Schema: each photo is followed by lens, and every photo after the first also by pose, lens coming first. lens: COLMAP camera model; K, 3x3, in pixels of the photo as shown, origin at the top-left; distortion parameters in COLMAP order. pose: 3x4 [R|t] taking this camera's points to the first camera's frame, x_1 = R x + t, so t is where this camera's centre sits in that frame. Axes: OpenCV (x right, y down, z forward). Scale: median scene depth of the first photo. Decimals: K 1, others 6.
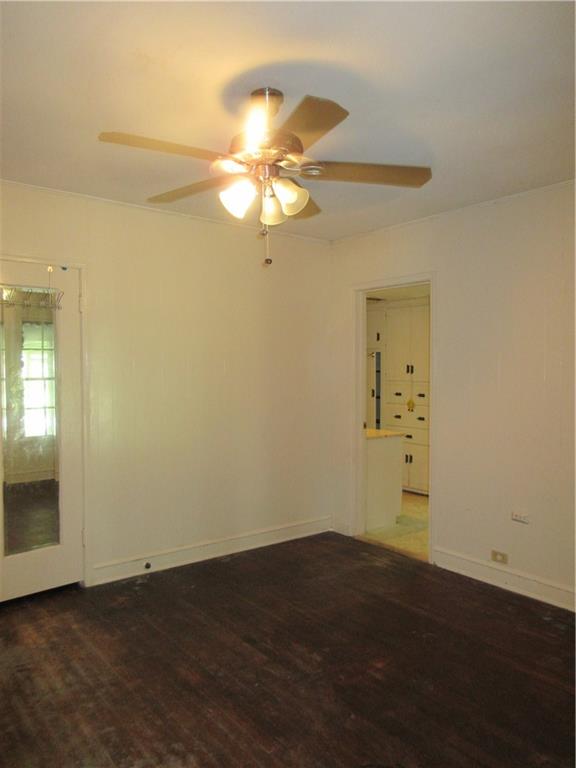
lens RADIAL K [[570.8, 0, 288.7], [0, 570.8, 383.6], [0, 0, 1]] dist [0.000976, 0.003485]
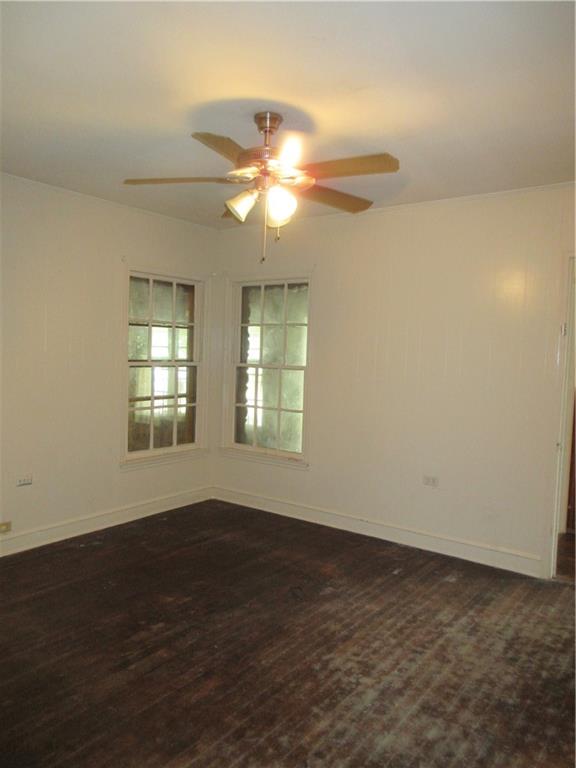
lens RADIAL K [[570.8, 0, 288.7], [0, 570.8, 383.5], [0, 0, 1]] dist [0.000976, 0.003485]
pose [[-0.274749, -0.061789, 0.959529, -1.156741], [-0.004721, 0.998008, 0.062916, -0.032133], [-0.961504, 0.012756, -0.274493, 1.232840]]
